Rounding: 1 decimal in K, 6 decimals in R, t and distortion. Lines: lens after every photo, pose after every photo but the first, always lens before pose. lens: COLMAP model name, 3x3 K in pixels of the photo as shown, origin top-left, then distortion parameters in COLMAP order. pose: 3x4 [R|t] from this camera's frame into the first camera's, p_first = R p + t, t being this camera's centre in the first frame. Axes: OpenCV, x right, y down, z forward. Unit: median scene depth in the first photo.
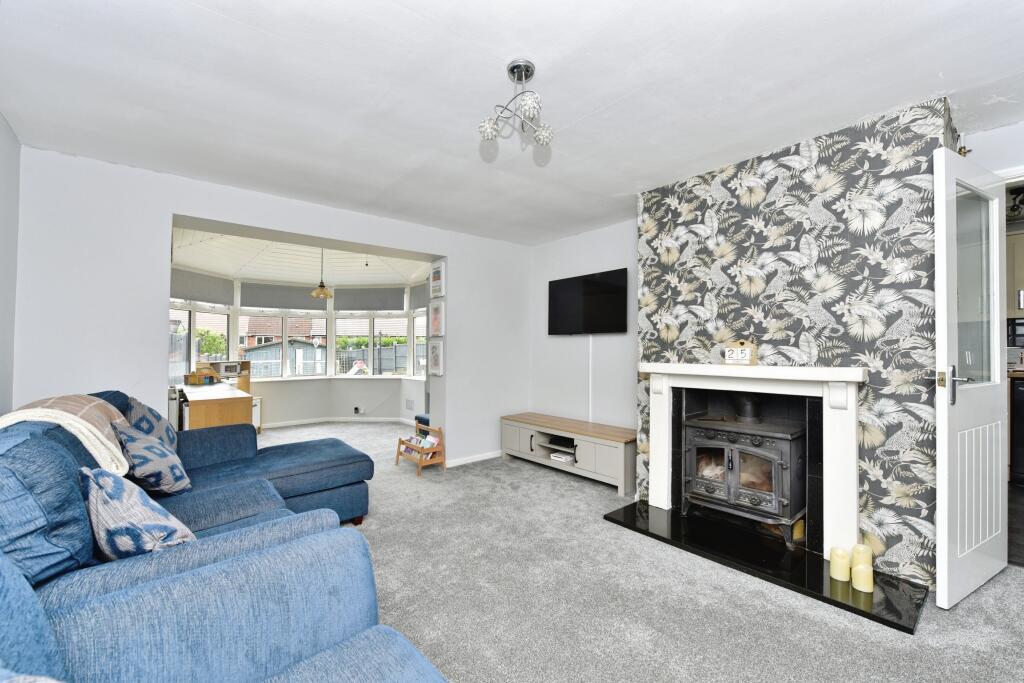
lens RADIAL K [[417.3, 0, 512.0], [0, 417.3, 341.5], [0, 0, 1]] dist [0.000562, 0.000021]
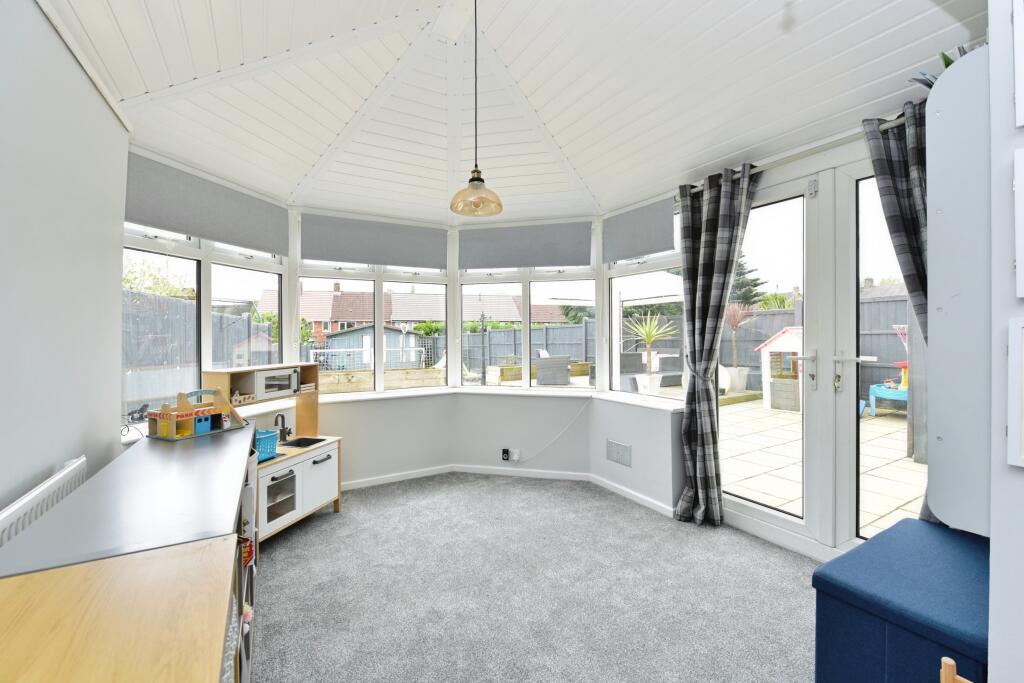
lens RADIAL K [[435.1, 0, 512.0], [0, 435.1, 341.5], [0, 0, 1]] dist [-0.000368, 0.000007]
pose [[0.985043, 0.003272, -0.172278, -0.270235], [0.002615, 0.999421, 0.033930, 0.002627], [0.172289, -0.033873, 0.984464, 0.462189]]
